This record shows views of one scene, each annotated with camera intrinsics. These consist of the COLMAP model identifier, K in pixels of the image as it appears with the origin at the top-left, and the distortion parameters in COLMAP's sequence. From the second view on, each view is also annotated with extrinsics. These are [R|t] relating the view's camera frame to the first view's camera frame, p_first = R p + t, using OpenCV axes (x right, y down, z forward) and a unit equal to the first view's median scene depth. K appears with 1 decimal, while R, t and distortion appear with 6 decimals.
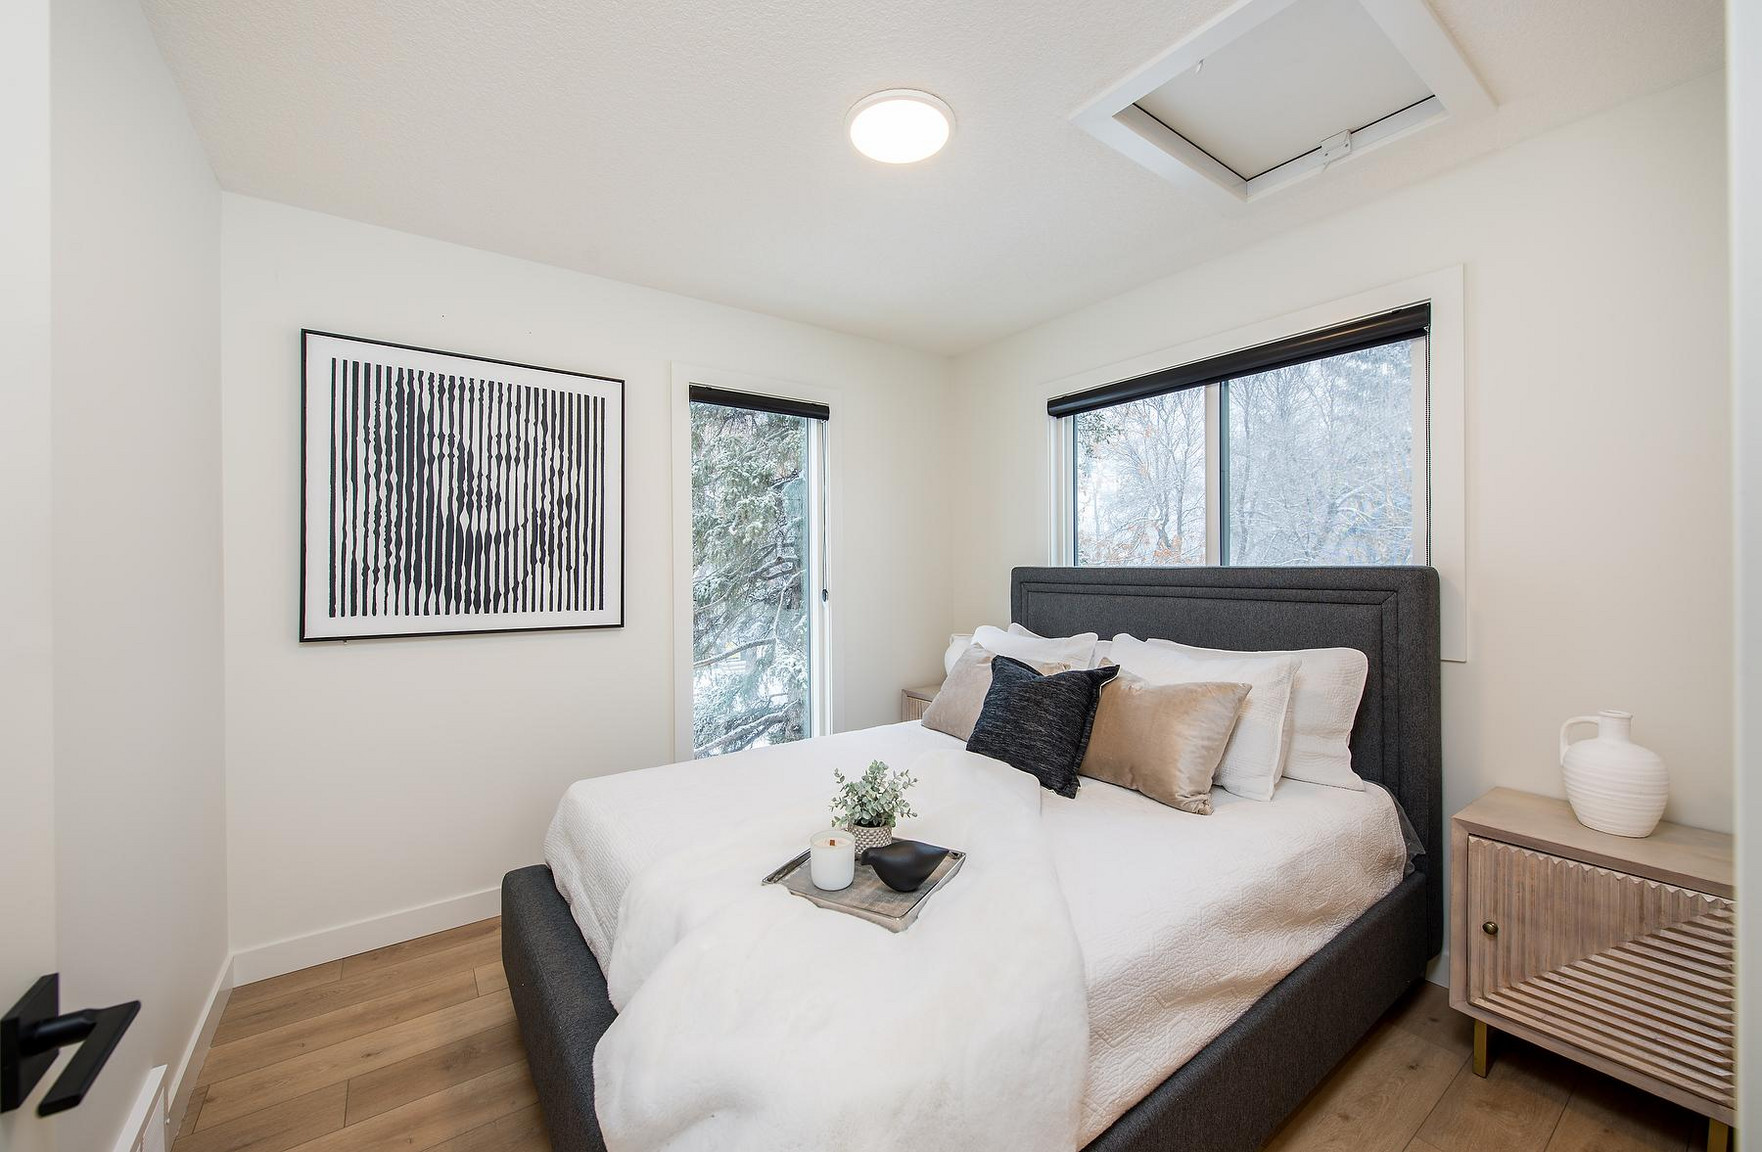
lens RADIAL K [[672.4, 0, 875.7], [0, 672.4, 567.2], [0, 0, 1]] dist [0.005986, -0.003715]
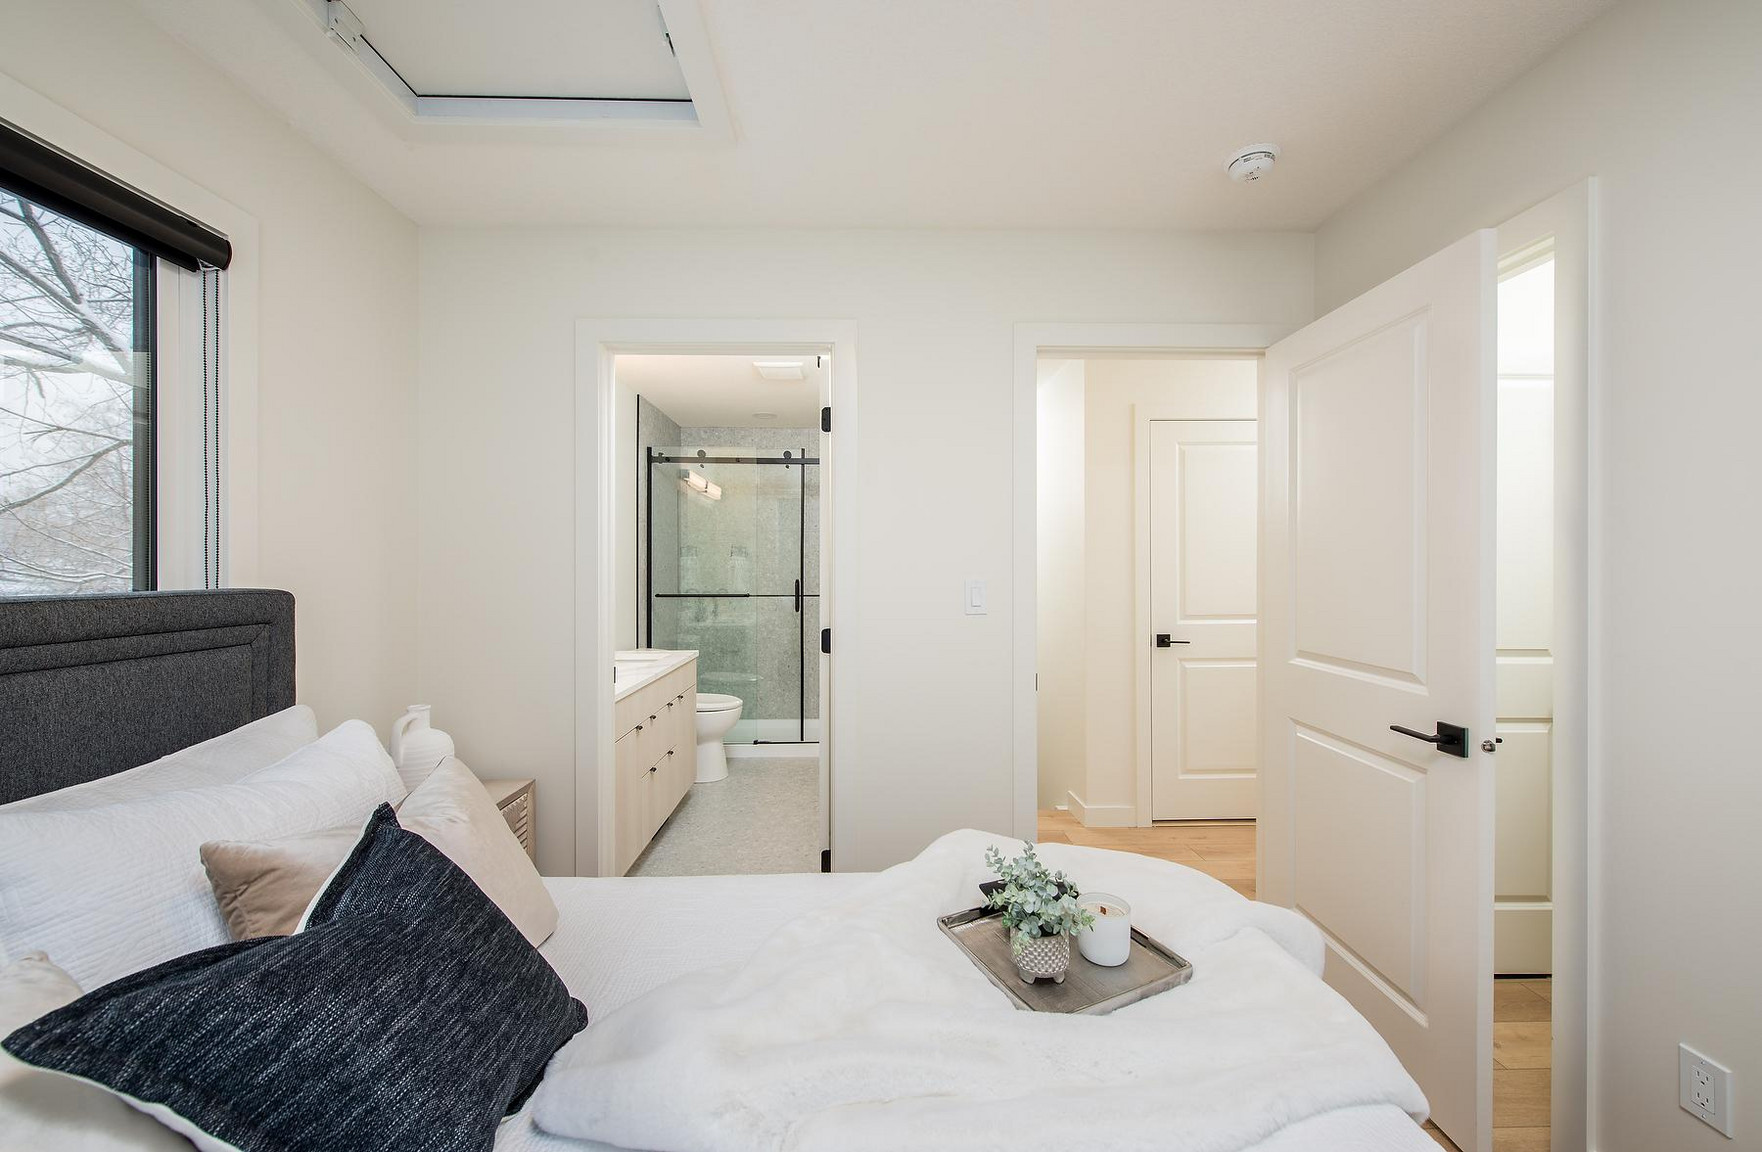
lens RADIAL K [[672.4, 0, 875.7], [0, 672.4, 567.2], [0, 0, 1]] dist [0.005986, -0.003715]
pose [[-0.826704, -0.005329, 0.562612, -0.163737], [-0.007453, 0.999971, -0.001480, -0.023396], [-0.562588, -0.005417, -0.826720, 0.955342]]
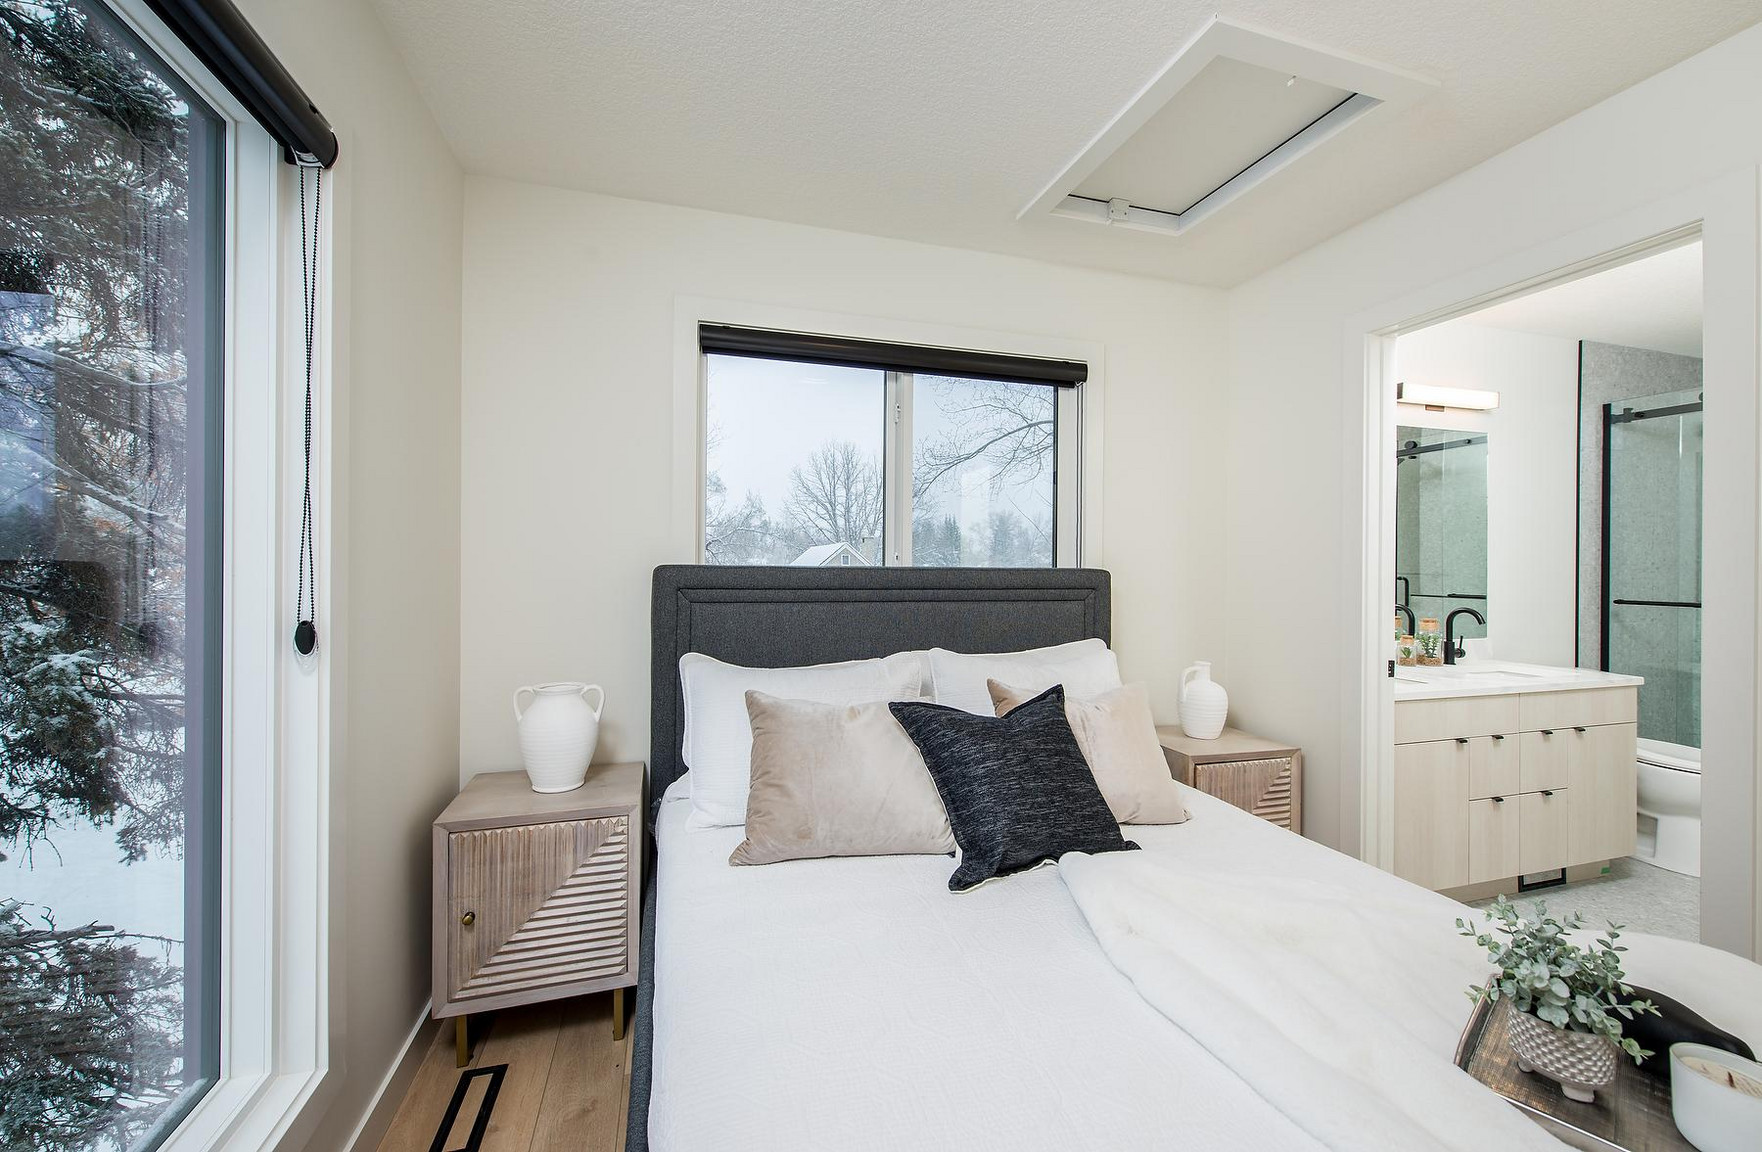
lens RADIAL K [[672.4, 0, 875.7], [0, 672.4, 567.2], [0, 0, 1]] dist [0.005986, -0.003715]
pose [[0.333871, -0.001476, 0.942617, -0.413279], [-0.011363, 0.999920, 0.005590, -0.005290], [-0.942550, -0.012577, 0.333828, 0.743265]]
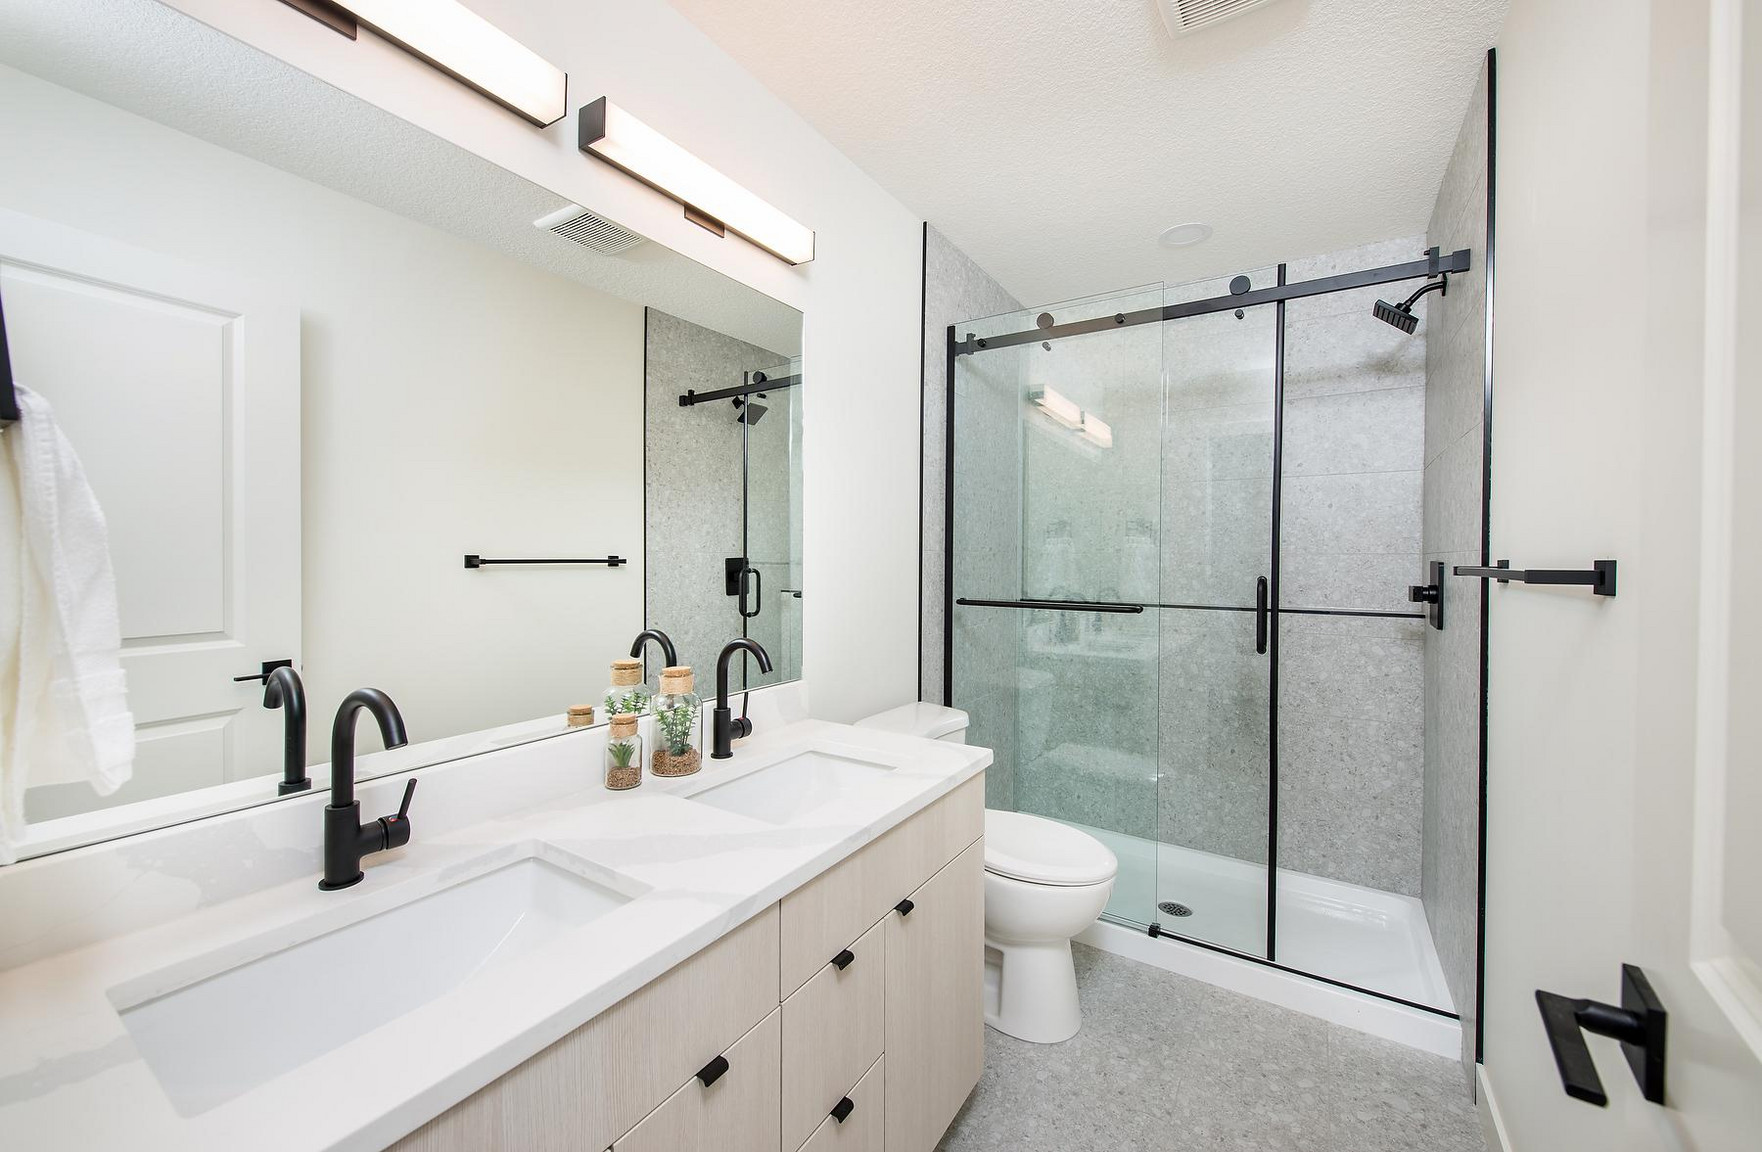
lens RADIAL K [[672.4, 0, 875.7], [0, 672.4, 567.2], [0, 0, 1]] dist [0.005986, -0.003715]
pose [[-0.363217, -0.019291, 0.931505, 0.467501], [-0.012244, 0.999798, 0.015931, -0.008783], [-0.931624, -0.005619, -0.363380, 0.274248]]
